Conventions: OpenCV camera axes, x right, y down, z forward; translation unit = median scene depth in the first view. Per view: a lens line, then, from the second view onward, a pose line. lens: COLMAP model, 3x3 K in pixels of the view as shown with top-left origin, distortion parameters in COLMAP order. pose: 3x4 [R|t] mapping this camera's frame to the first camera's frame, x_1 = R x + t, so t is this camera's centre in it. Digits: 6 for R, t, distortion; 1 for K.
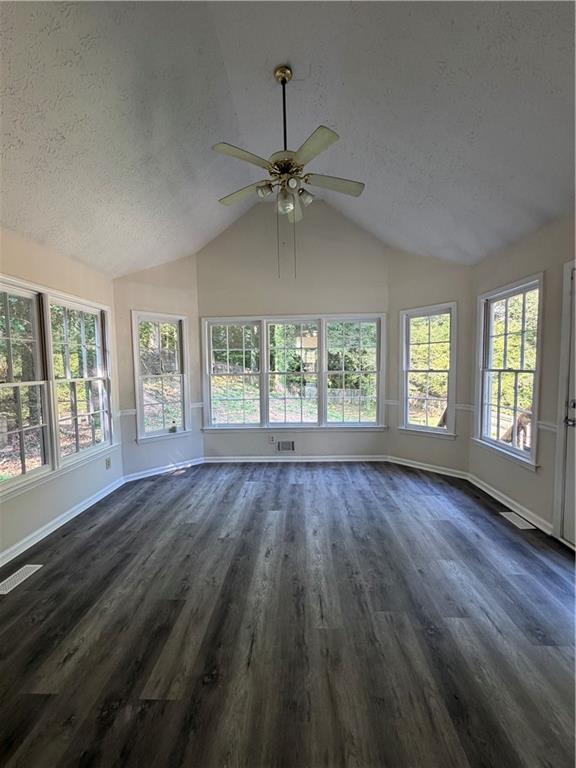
lens RADIAL K [[307.9, 0, 288.0], [0, 307.9, 384.0], [0, 0, 1]] dist [0.000735, -0.000358]
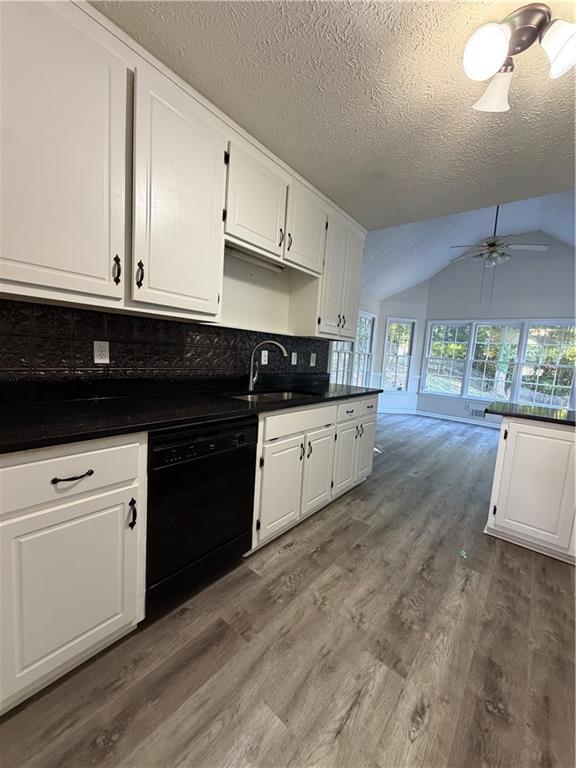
lens RADIAL K [[307.9, 0, 288.0], [0, 307.9, 384.0], [0, 0, 1]] dist [0.000735, -0.000358]
pose [[0.794735, 0.131414, -0.592560, 0.126819], [-0.116918, 0.991141, 0.062999, 0.087856], [0.595590, 0.019213, 0.803059, -0.686909]]
